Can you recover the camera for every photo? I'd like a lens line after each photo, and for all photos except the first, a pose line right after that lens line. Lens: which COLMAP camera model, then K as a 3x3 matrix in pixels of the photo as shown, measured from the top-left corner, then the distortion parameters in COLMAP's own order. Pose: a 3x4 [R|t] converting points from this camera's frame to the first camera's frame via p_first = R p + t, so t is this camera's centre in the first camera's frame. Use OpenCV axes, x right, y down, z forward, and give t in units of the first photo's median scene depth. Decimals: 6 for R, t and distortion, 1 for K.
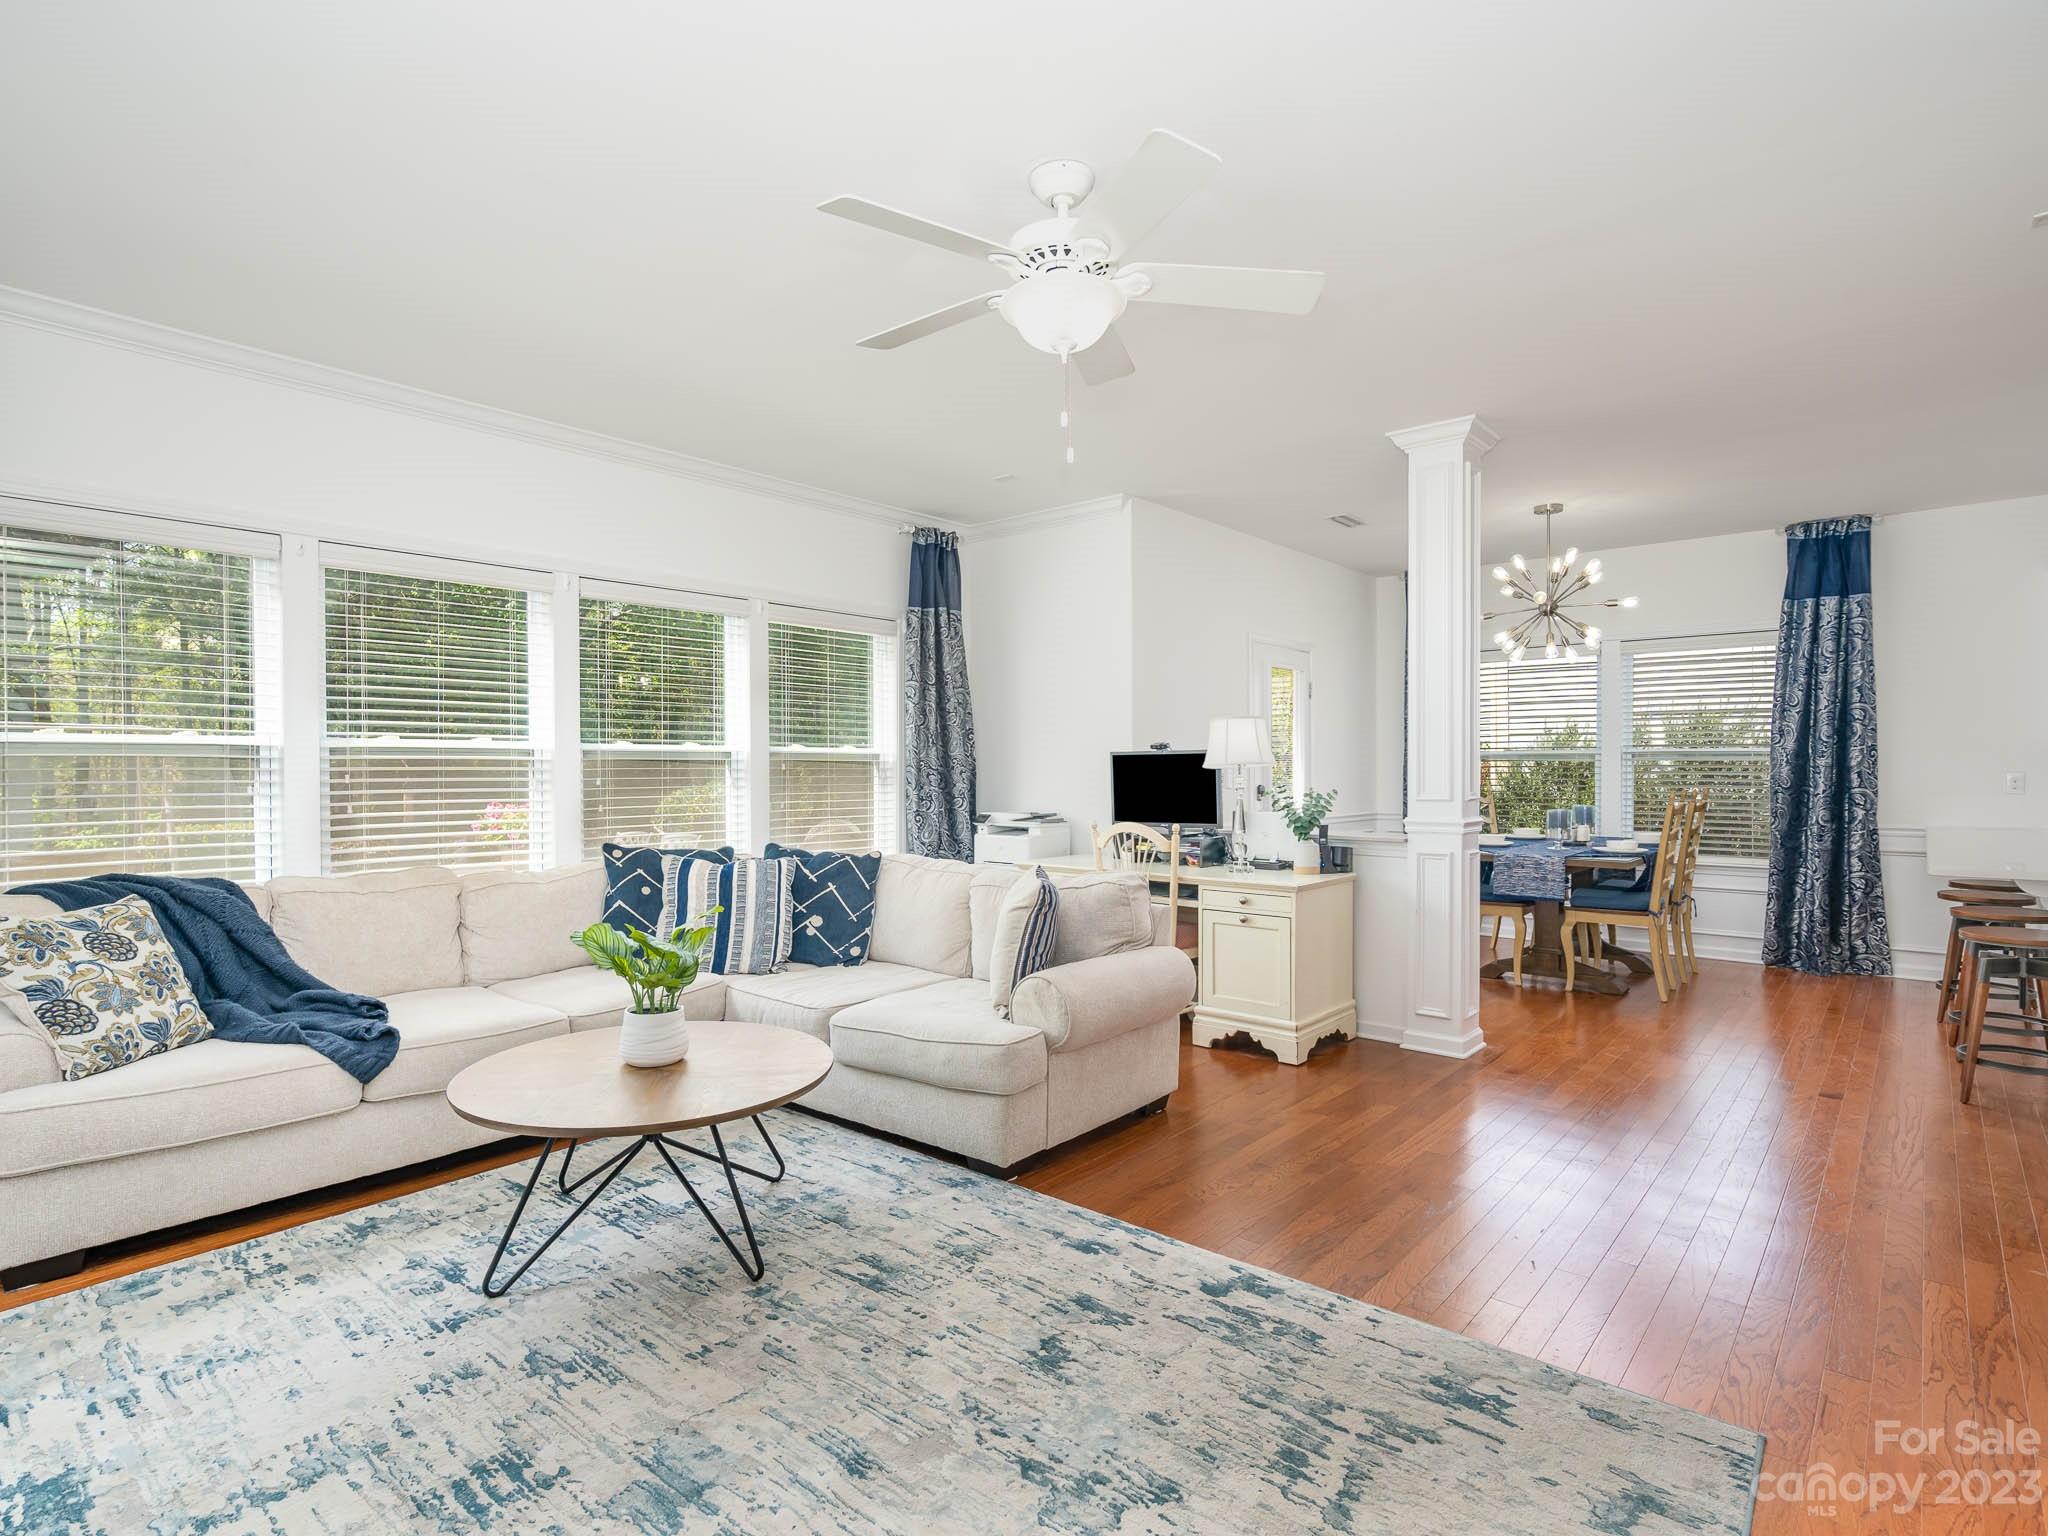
lens RADIAL K [[1042.8, 0, 1000.4], [0, 1042.8, 779.5], [0, 0, 1]] dist [-0.002632, 0.000817]
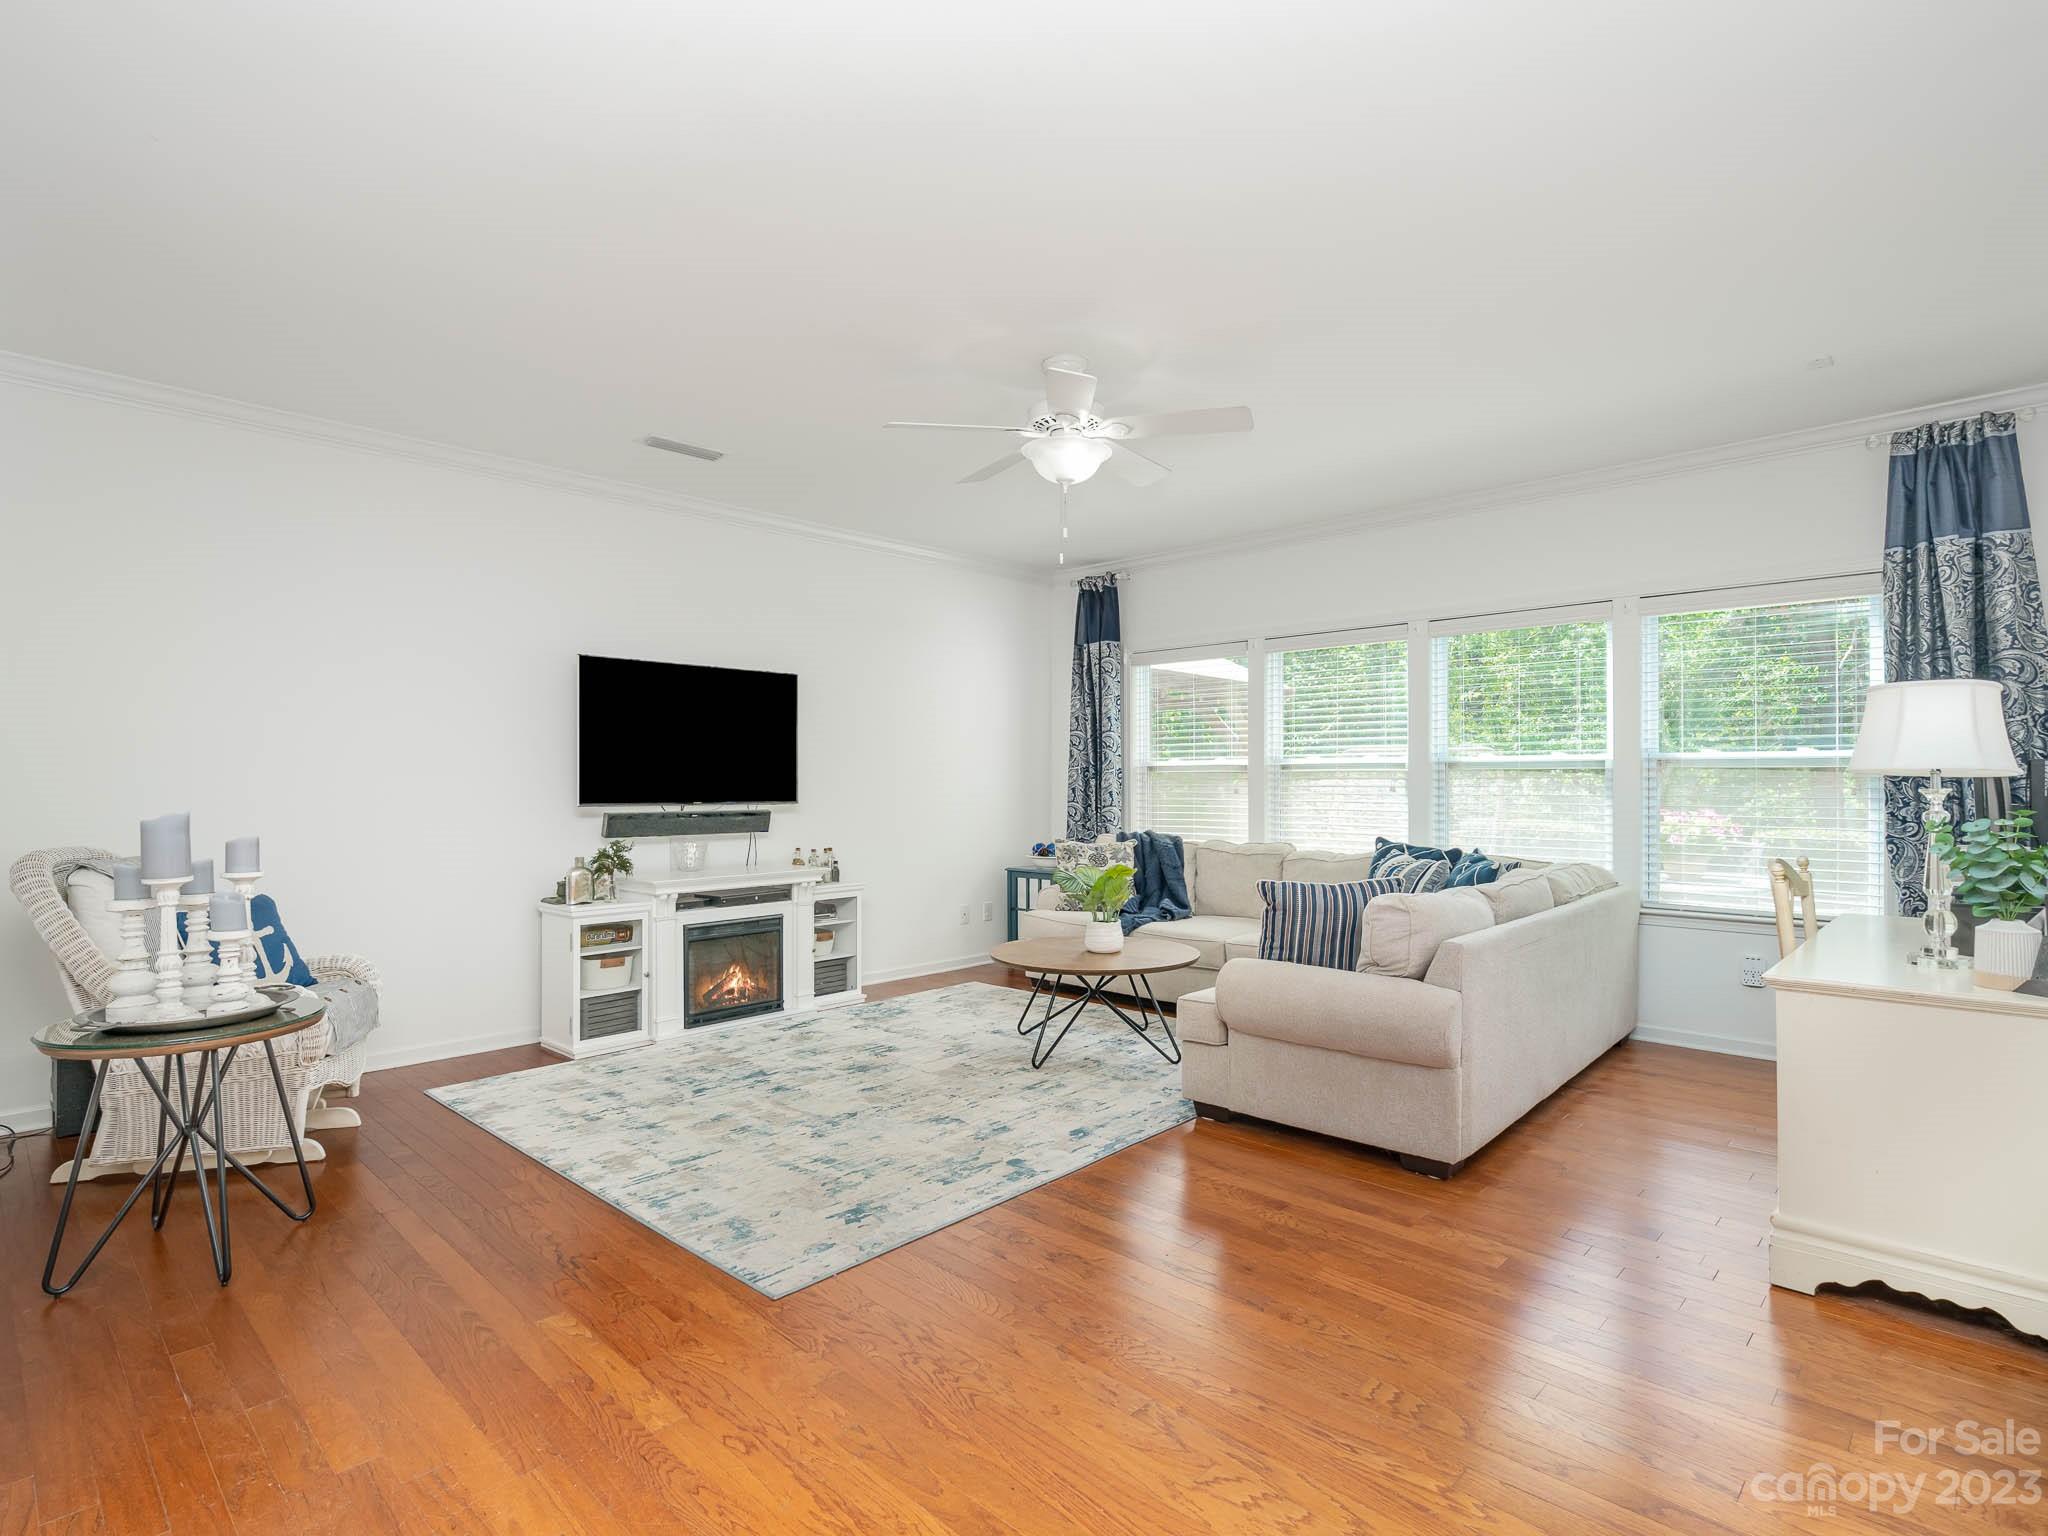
lens RADIAL K [[1038.8, 0, 997.9], [0, 1038.8, 767.9], [0, 0, 1]] dist [-0.007247, 0.000043]
pose [[-0.050485, -0.008780, -0.998686, 1.540962], [-0.007129, 0.999939, -0.008430, -0.014873], [0.998699, 0.006694, -0.050545, 1.024395]]
